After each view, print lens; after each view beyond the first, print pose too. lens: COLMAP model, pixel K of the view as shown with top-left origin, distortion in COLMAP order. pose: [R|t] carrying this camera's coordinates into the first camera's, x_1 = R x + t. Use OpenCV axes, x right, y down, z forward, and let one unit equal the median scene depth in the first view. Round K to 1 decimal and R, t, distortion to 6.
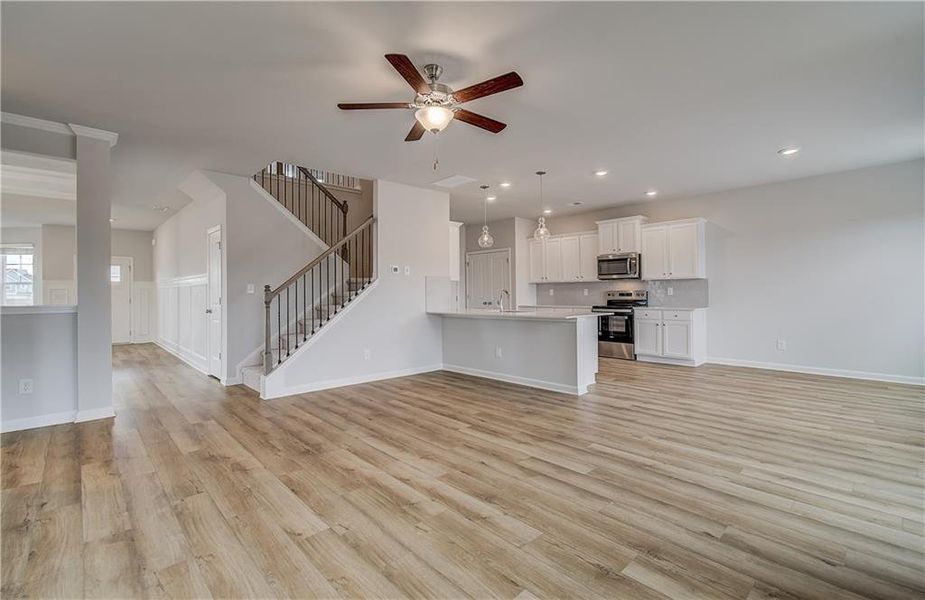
lens RADIAL K [[401.3, 0, 467.1], [0, 401.3, 291.3], [0, 0, 1]] dist [-0.014120, 0.006021]
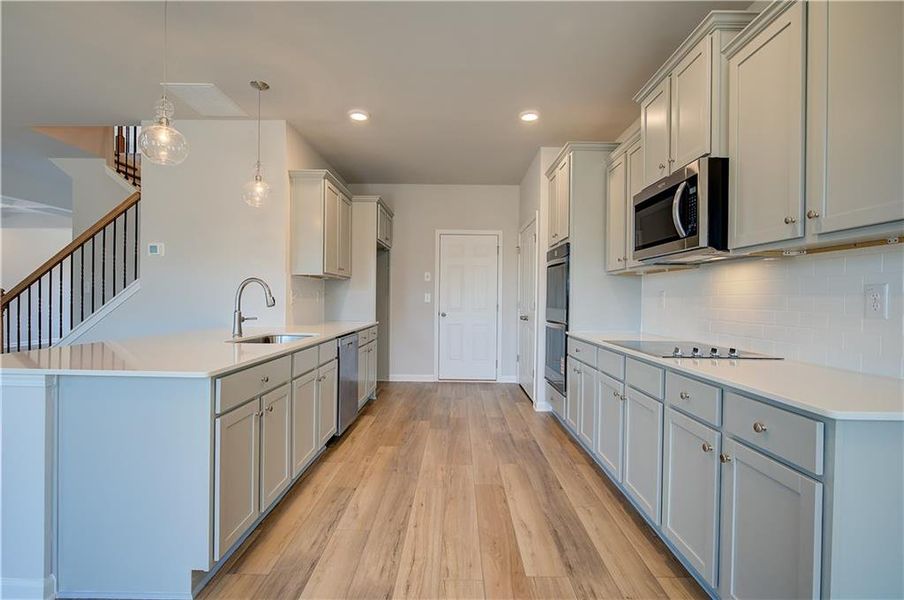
lens RADIAL K [[428.0, 0, 450.6], [0, 428.0, 299.2], [0, 0, 1]] dist [-0.002116, 0.000982]
pose [[0.712130, 0.014189, -0.701905, 0.638133], [-0.010652, 0.999899, 0.009406, -0.000888], [0.701967, 0.000778, 0.712209, 0.850196]]
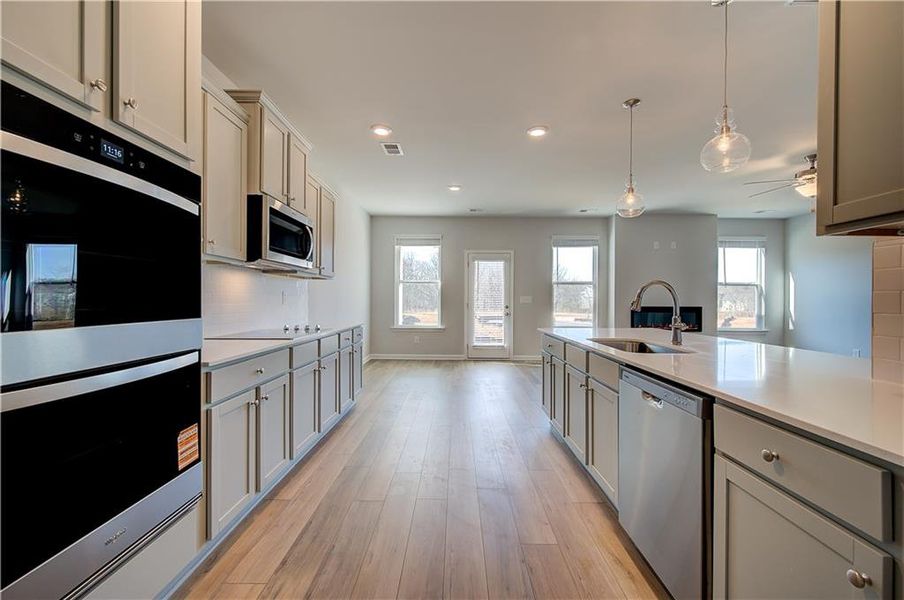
lens RADIAL K [[359.9, 0, 452.6], [0, 359.9, 299.3], [0, 0, 1]] dist [0.000557, -0.001686]
pose [[-0.715050, 0.002107, 0.699070, -0.012178], [-0.006132, 0.999938, -0.009285, 0.007627], [-0.699046, -0.010926, -0.714993, 1.503573]]
